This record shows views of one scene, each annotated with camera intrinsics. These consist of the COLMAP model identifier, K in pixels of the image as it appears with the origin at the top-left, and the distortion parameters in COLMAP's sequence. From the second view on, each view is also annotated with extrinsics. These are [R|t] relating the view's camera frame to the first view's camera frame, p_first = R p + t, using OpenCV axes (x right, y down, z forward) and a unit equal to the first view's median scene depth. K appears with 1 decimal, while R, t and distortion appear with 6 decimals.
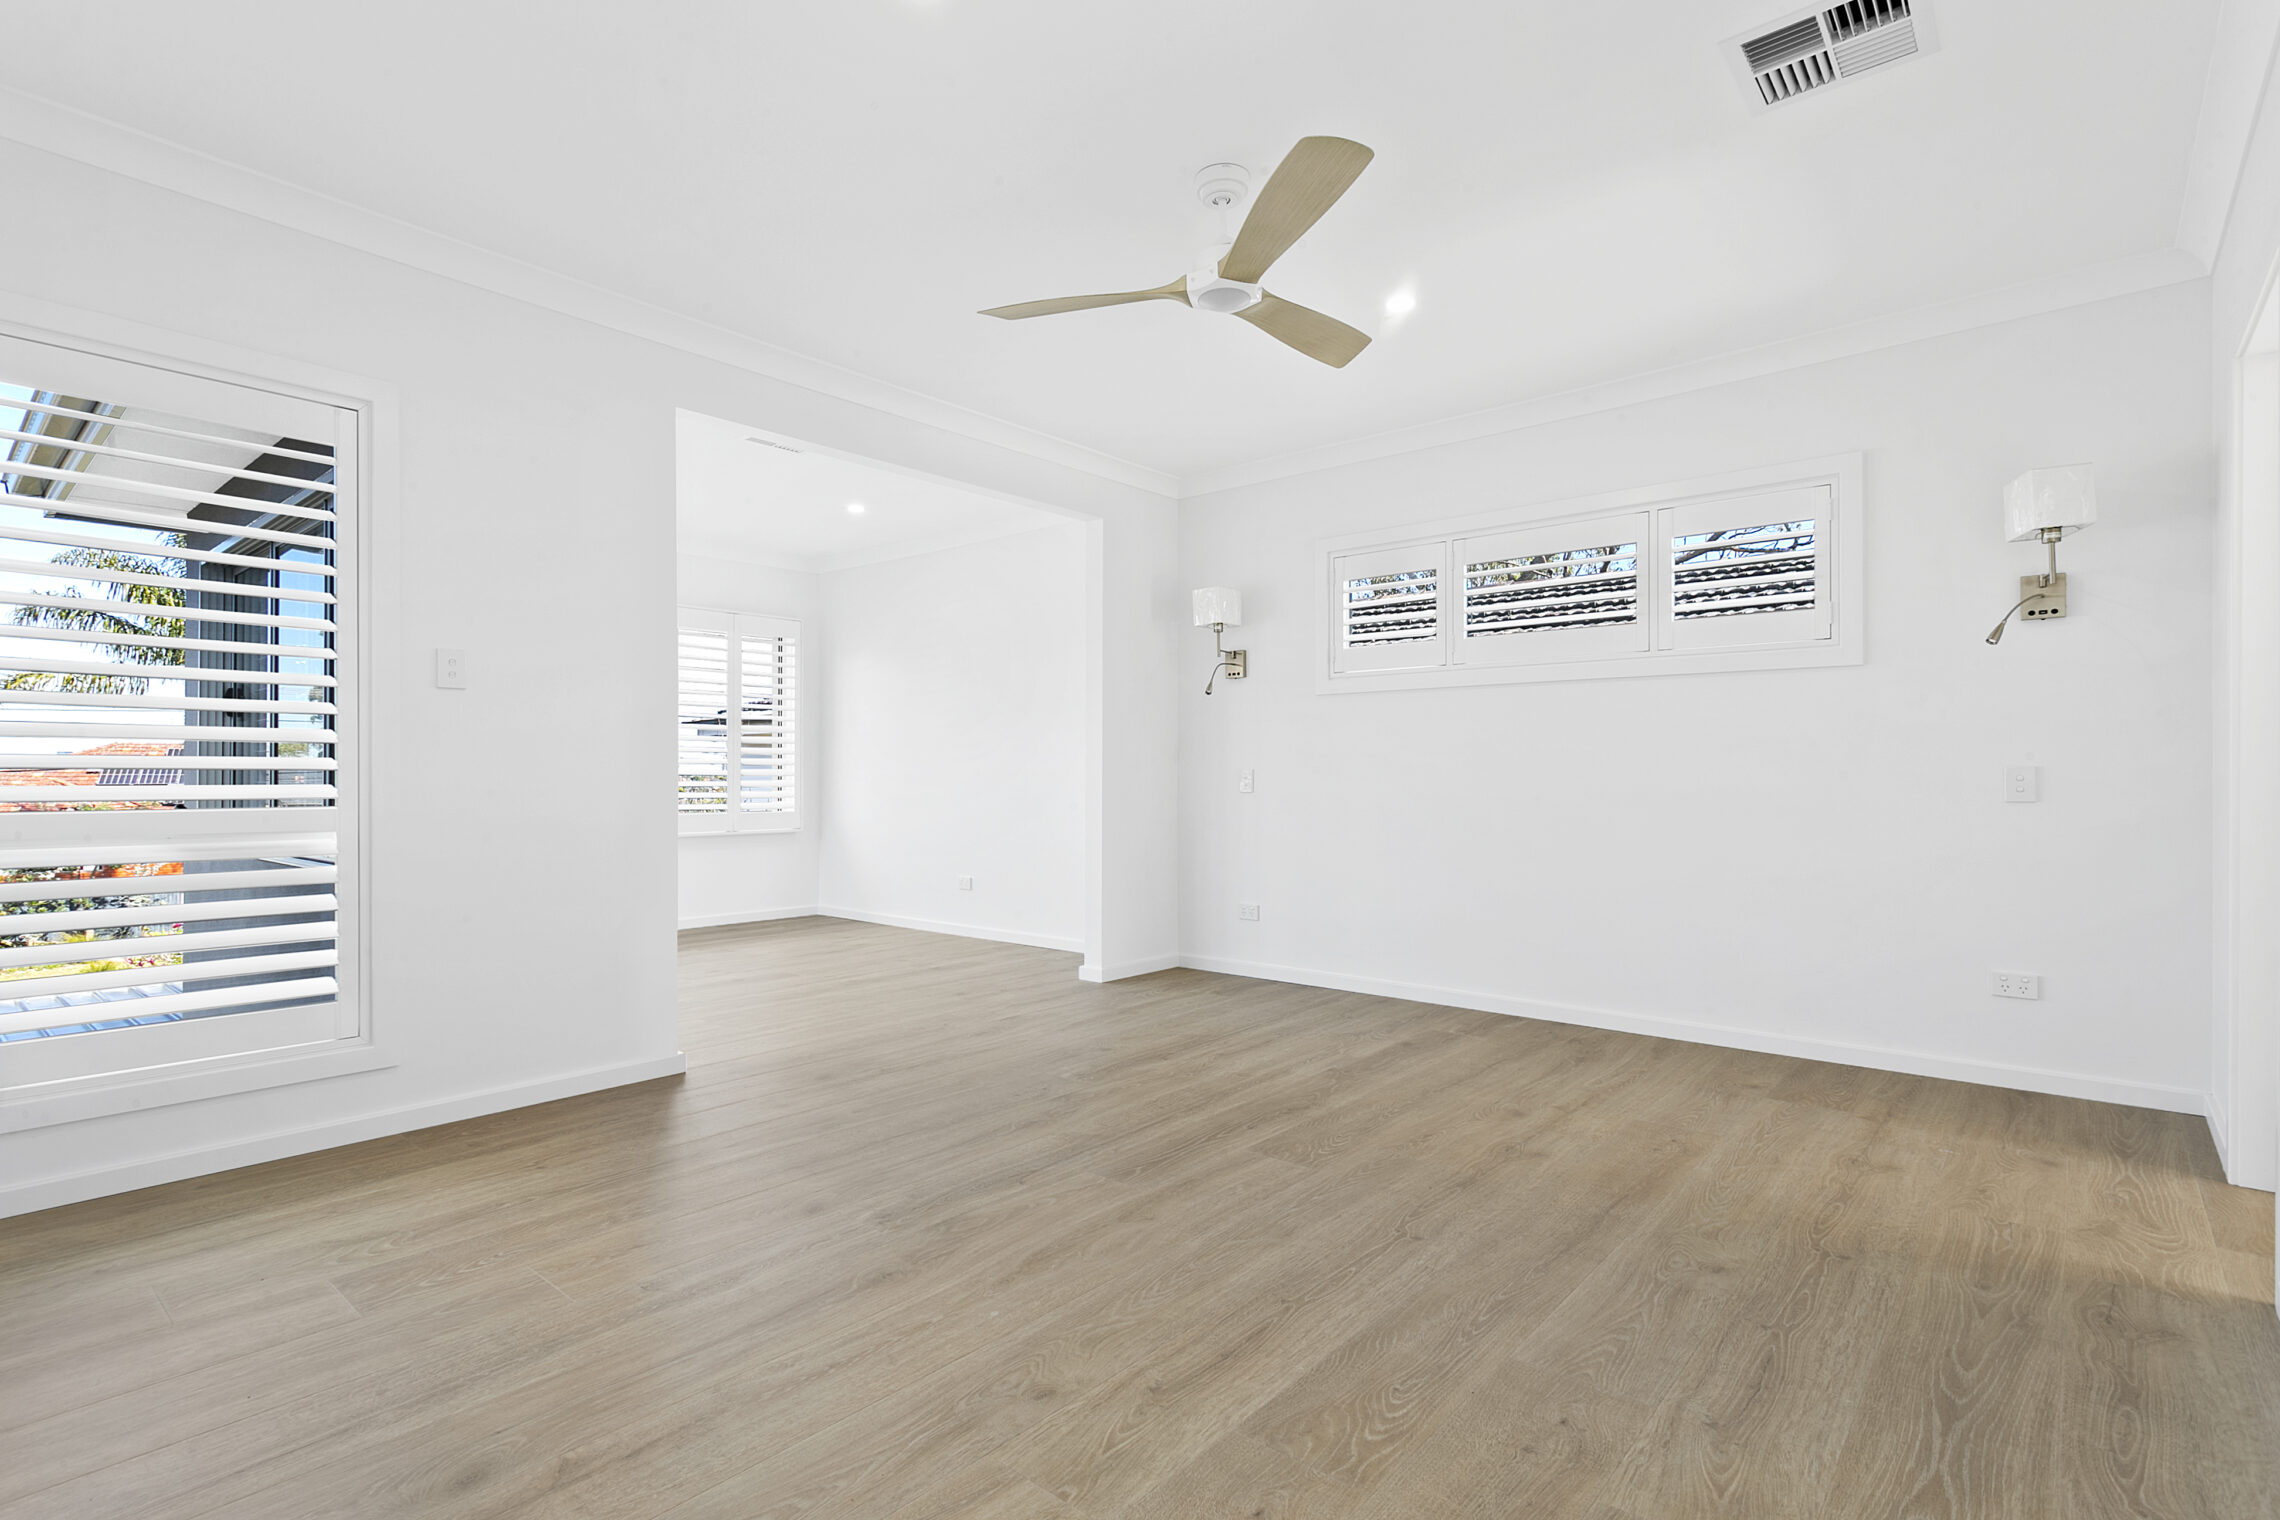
lens RADIAL K [[1087.9, 0, 1134.9], [0, 1087.9, 779.3], [0, 0, 1]] dist [-0.001328, 0.001285]
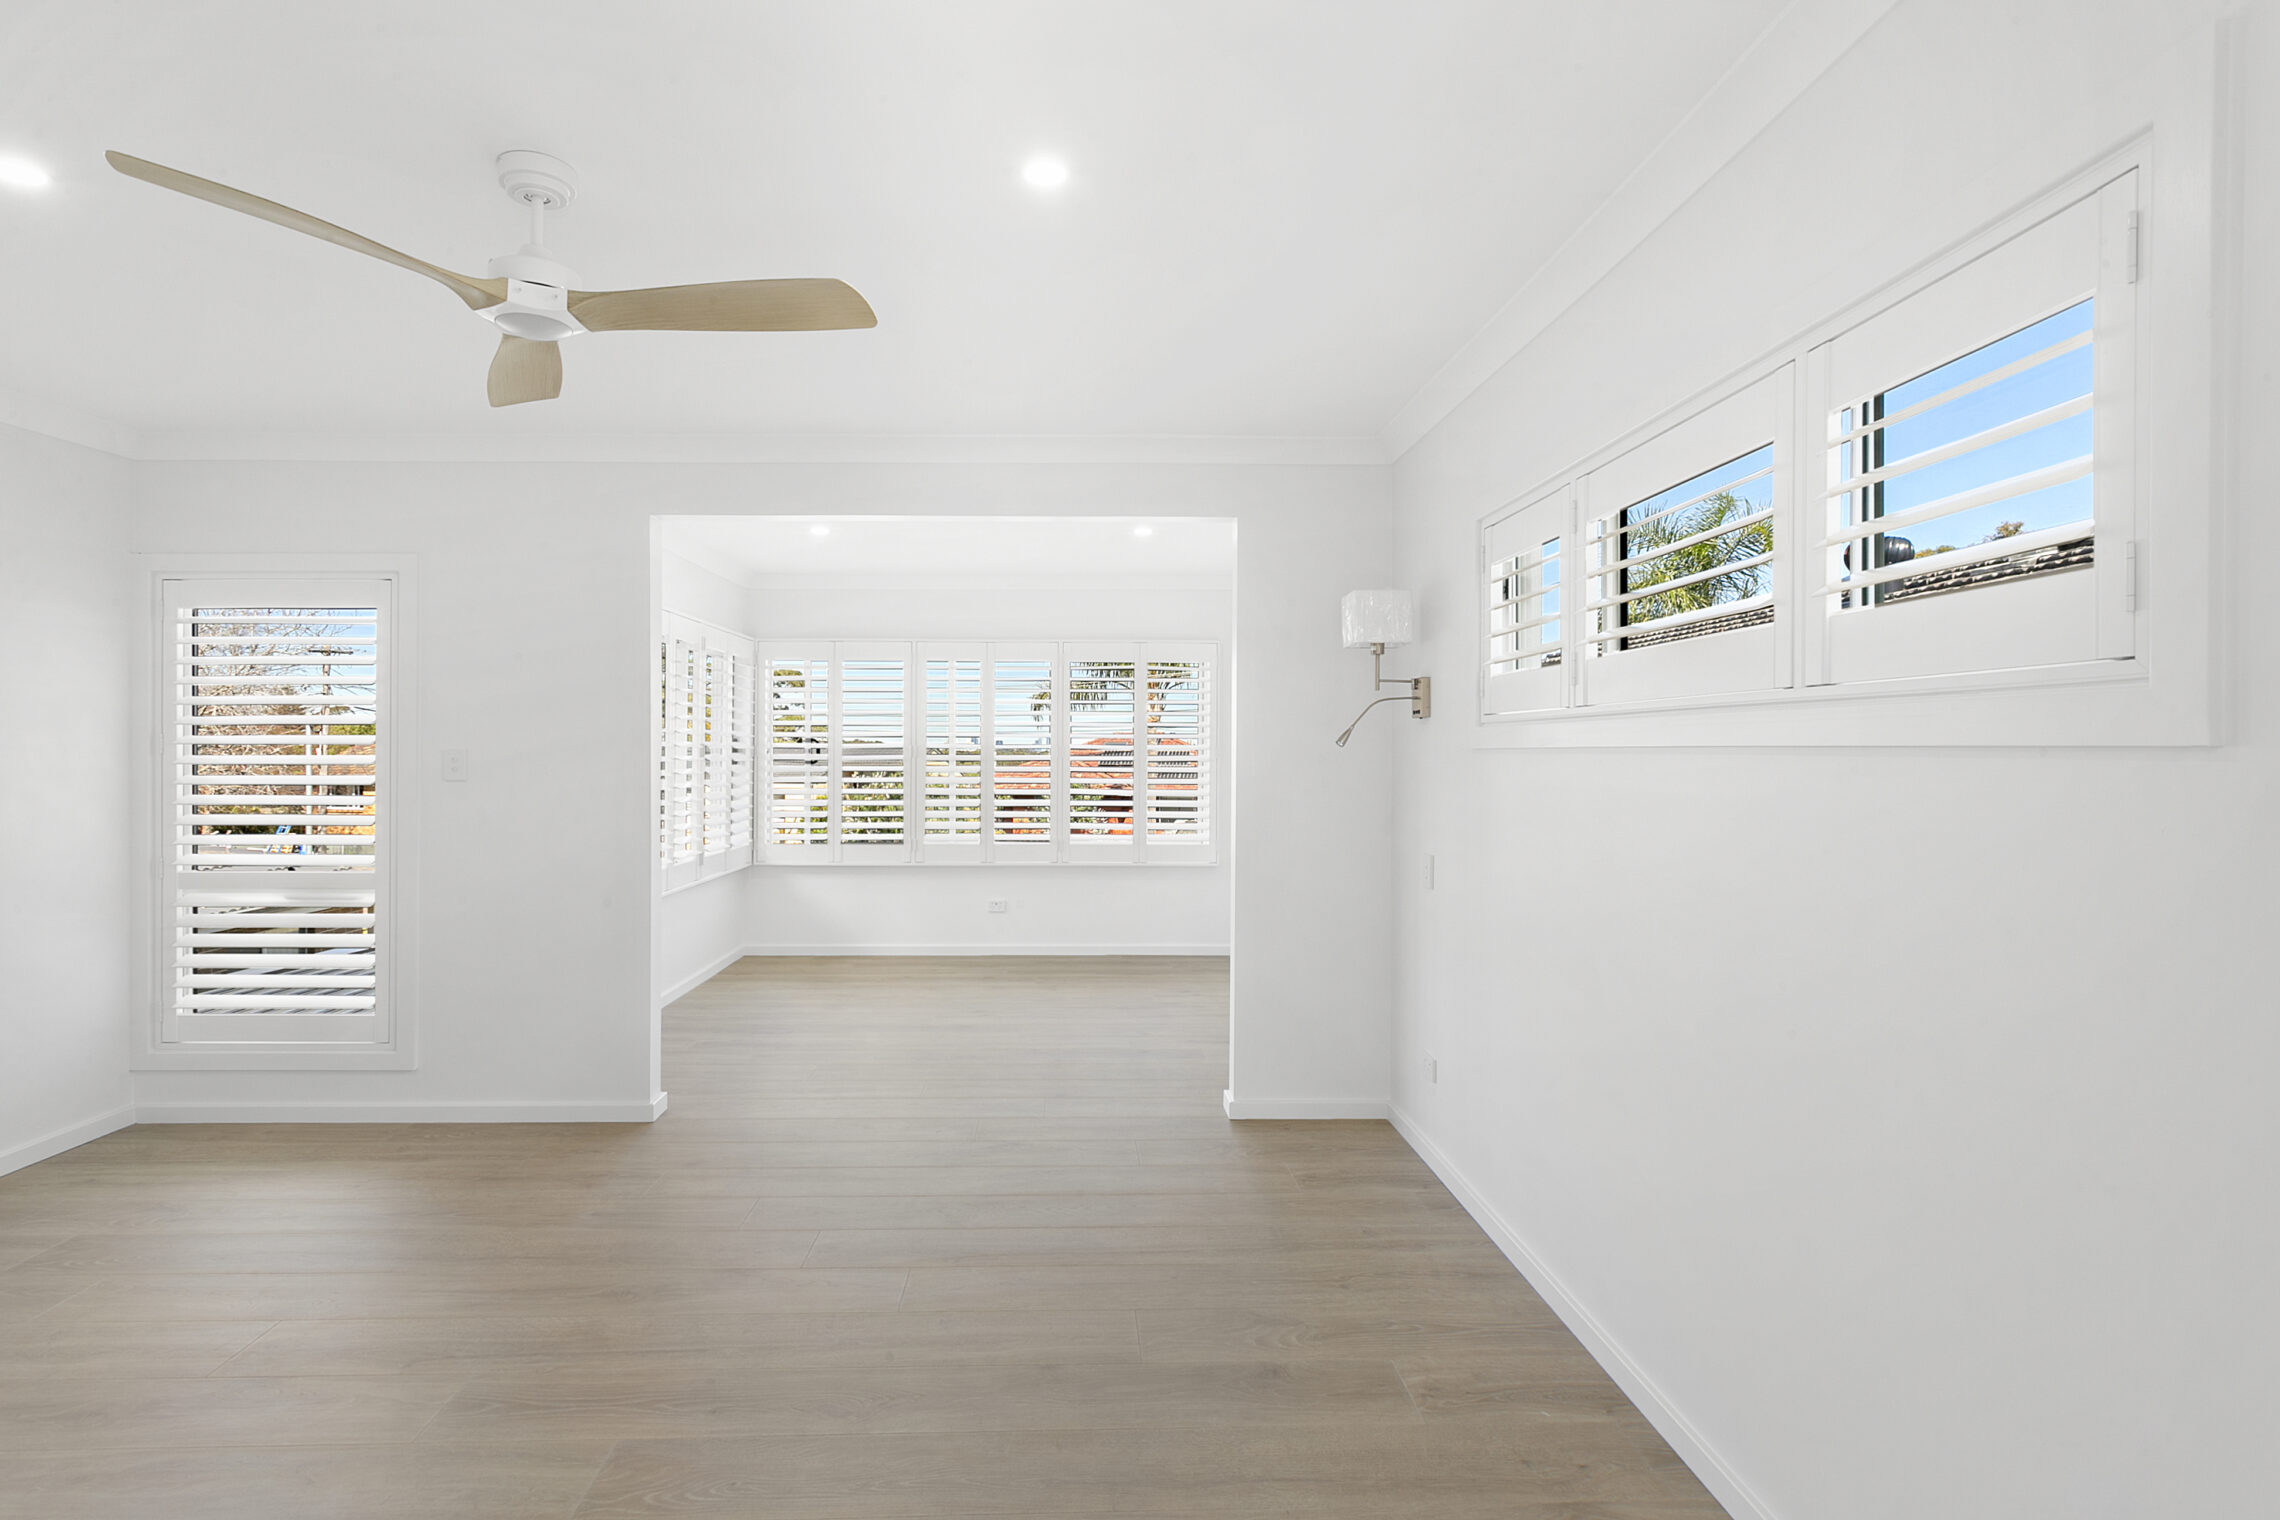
lens RADIAL K [[1087.9, 0, 1132.7], [0, 1087.9, 735.8], [0, 0, 1]] dist [-0.001328, 0.001285]
pose [[0.679089, -0.003361, -0.734048, 0.846795], [-0.009269, 0.999871, -0.013154, -0.126634], [0.733997, 0.015737, 0.678970, 0.716524]]
